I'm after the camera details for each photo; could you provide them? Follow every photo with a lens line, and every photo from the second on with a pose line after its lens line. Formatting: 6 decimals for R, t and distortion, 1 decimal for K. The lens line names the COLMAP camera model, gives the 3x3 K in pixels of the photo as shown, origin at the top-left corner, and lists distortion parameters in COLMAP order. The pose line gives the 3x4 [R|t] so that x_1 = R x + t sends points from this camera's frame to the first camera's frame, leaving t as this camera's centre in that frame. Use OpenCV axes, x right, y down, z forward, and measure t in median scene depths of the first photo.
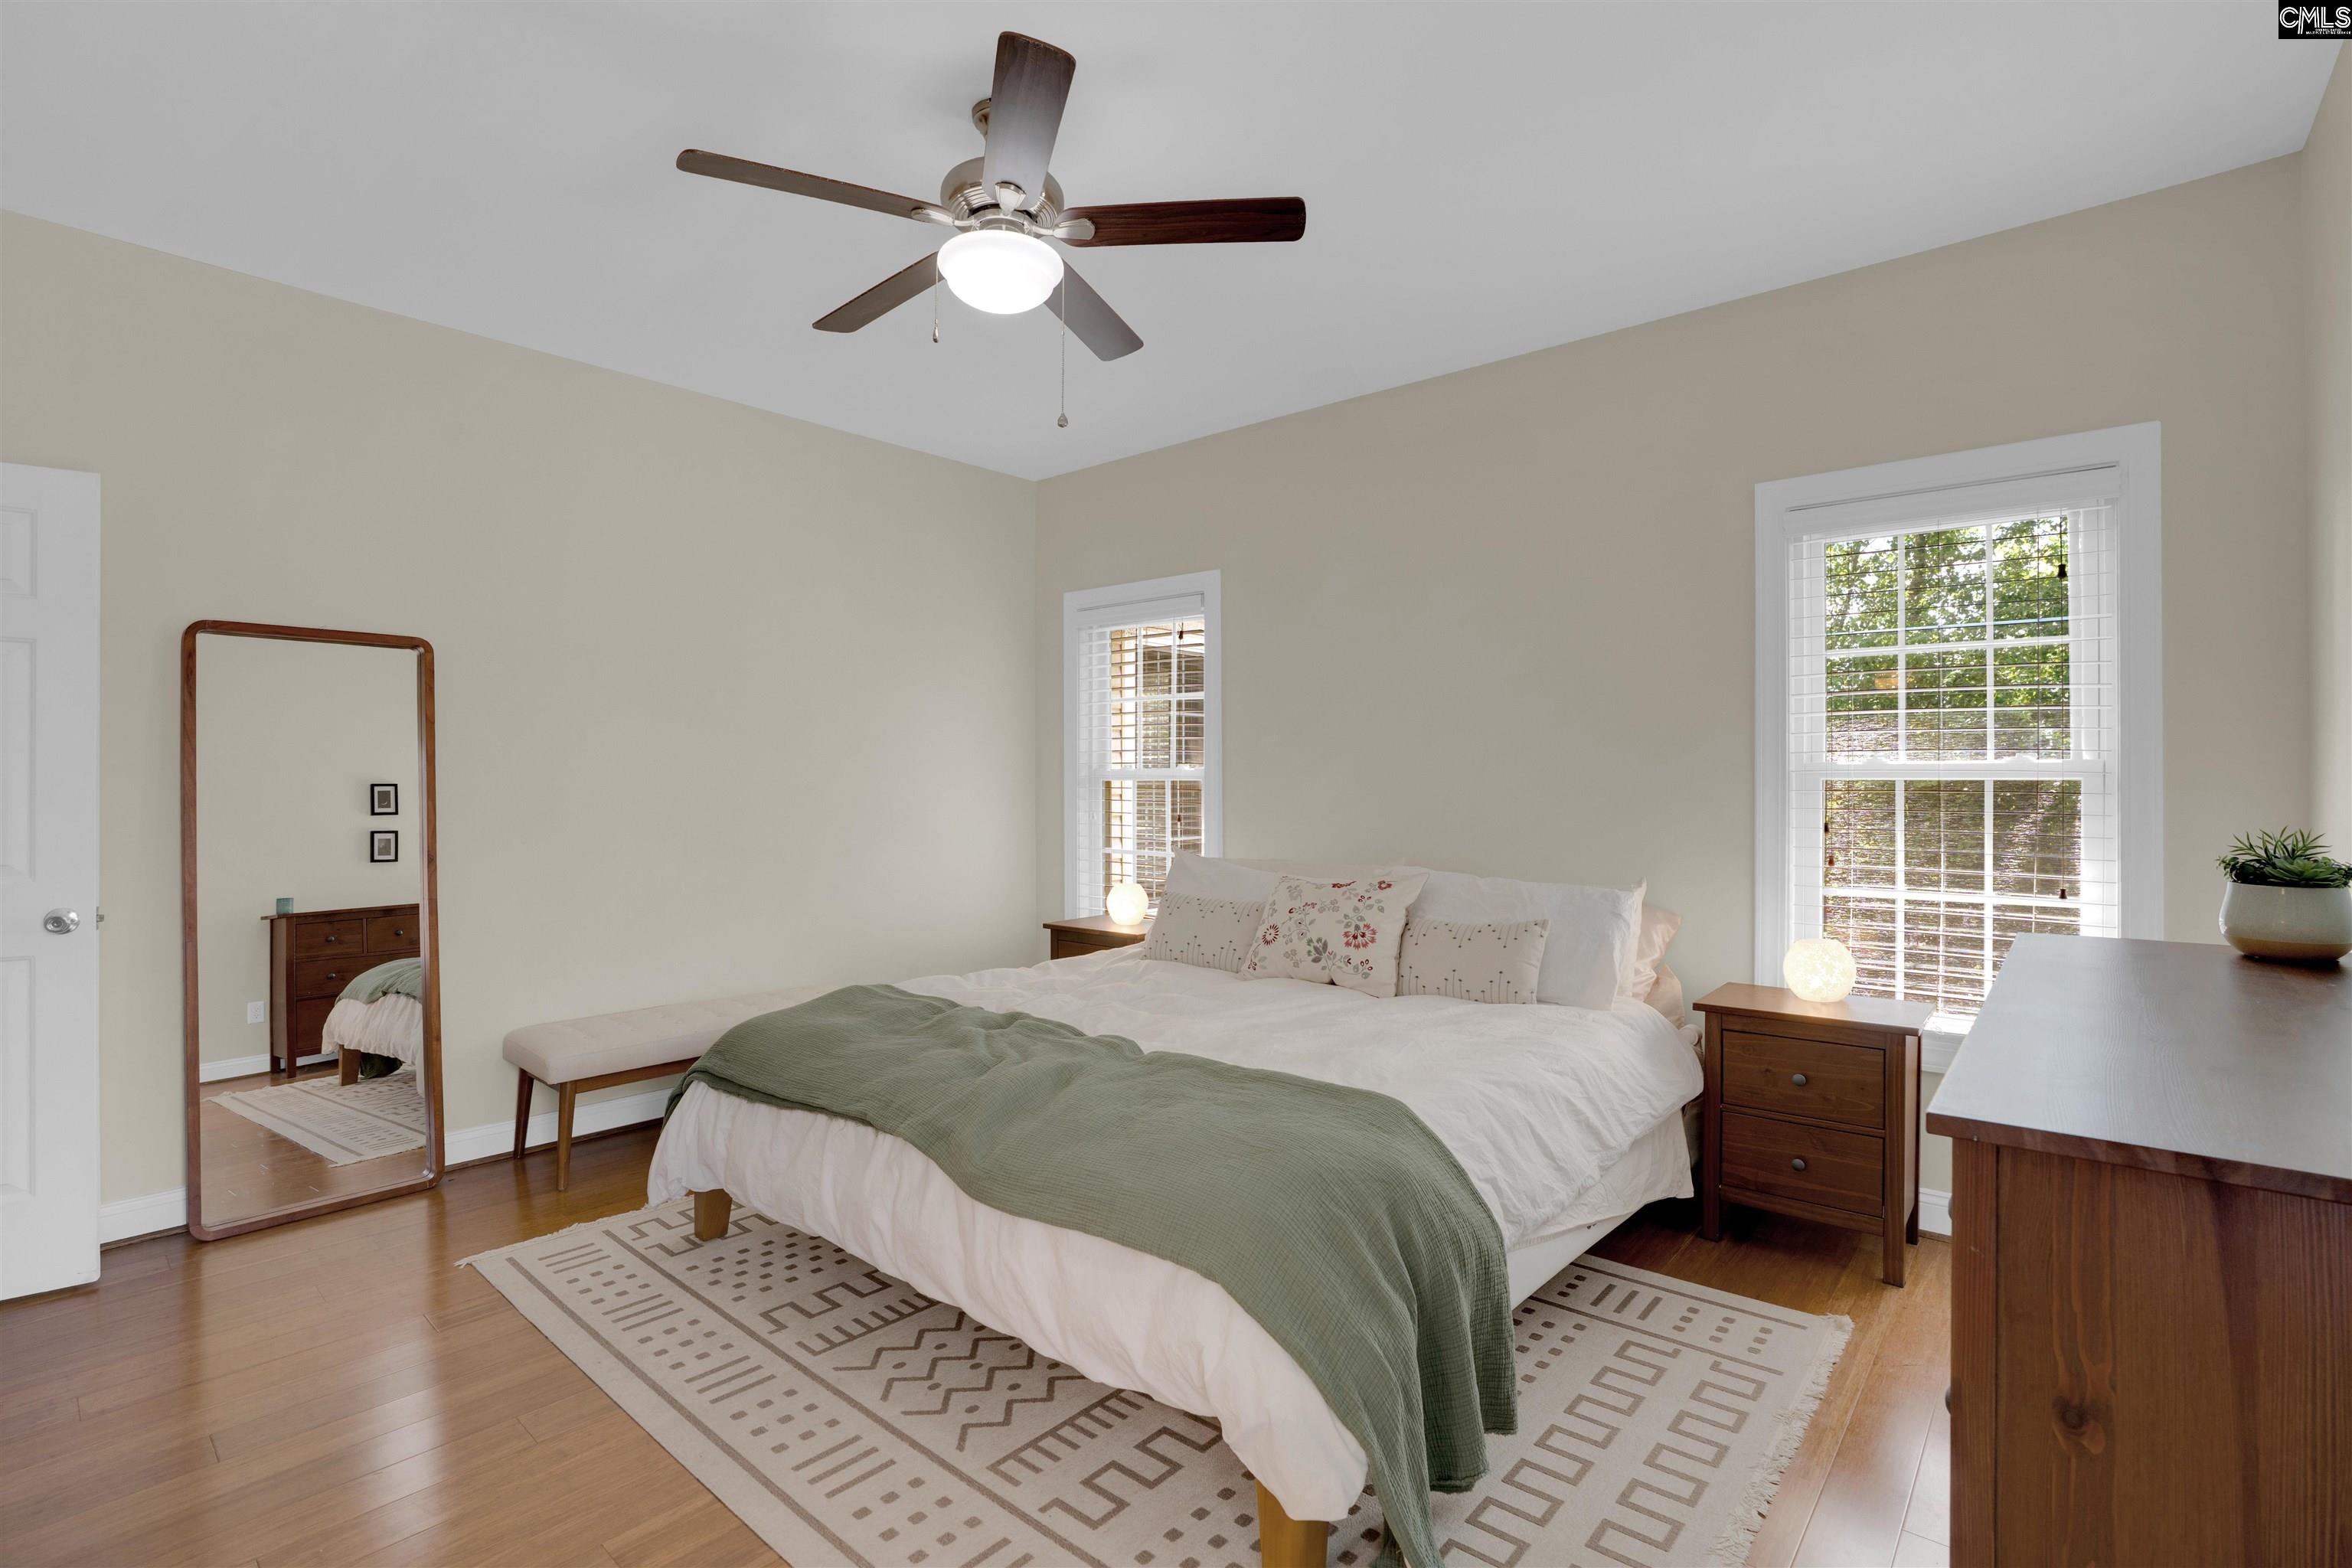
lens RADIAL K [[1080.3, 0, 1176.0], [0, 1080.3, 784.0], [0, 0, 1]] dist [-0.053701, 0.000035]
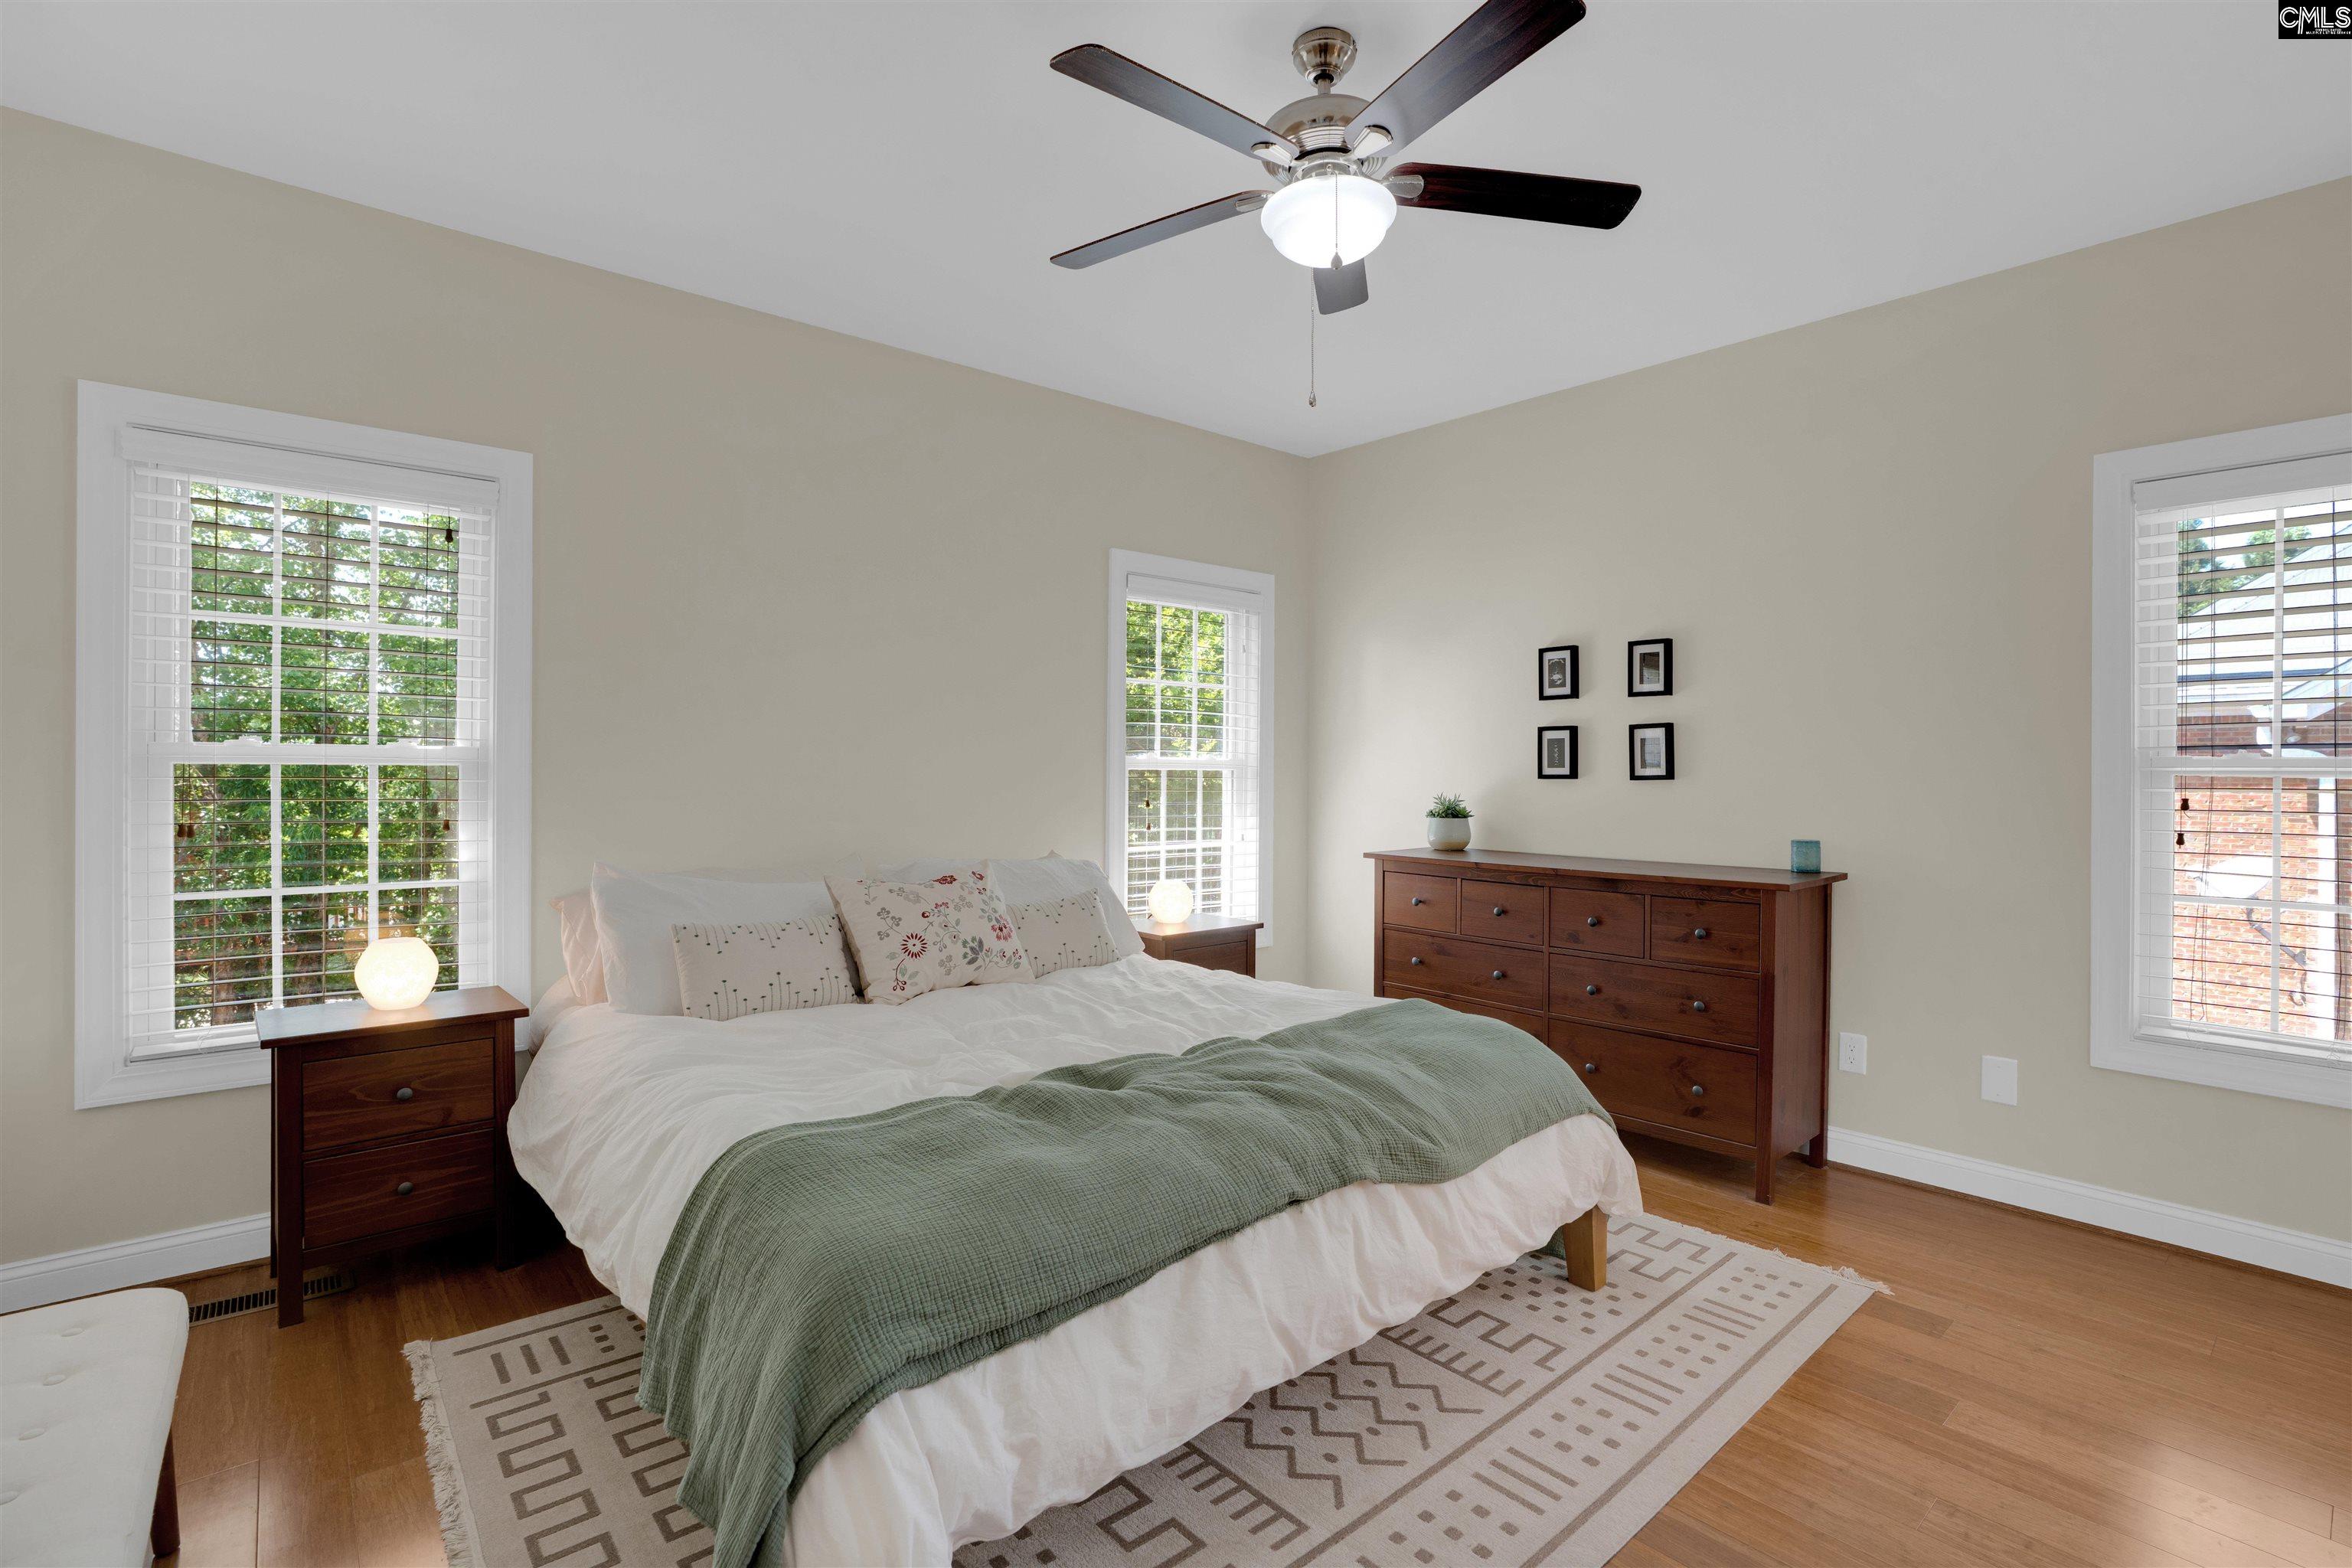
lens RADIAL K [[1117.0, 0, 1180.9], [0, 1117.0, 716.3], [0, 0, 1]] dist [-0.094477, 0.047110]
pose [[0.135746, 0.050314, 0.989465, -1.137002], [-0.001534, 0.998719, -0.050575, 0.000232], [-0.990742, 0.005348, 0.135650, 0.977710]]
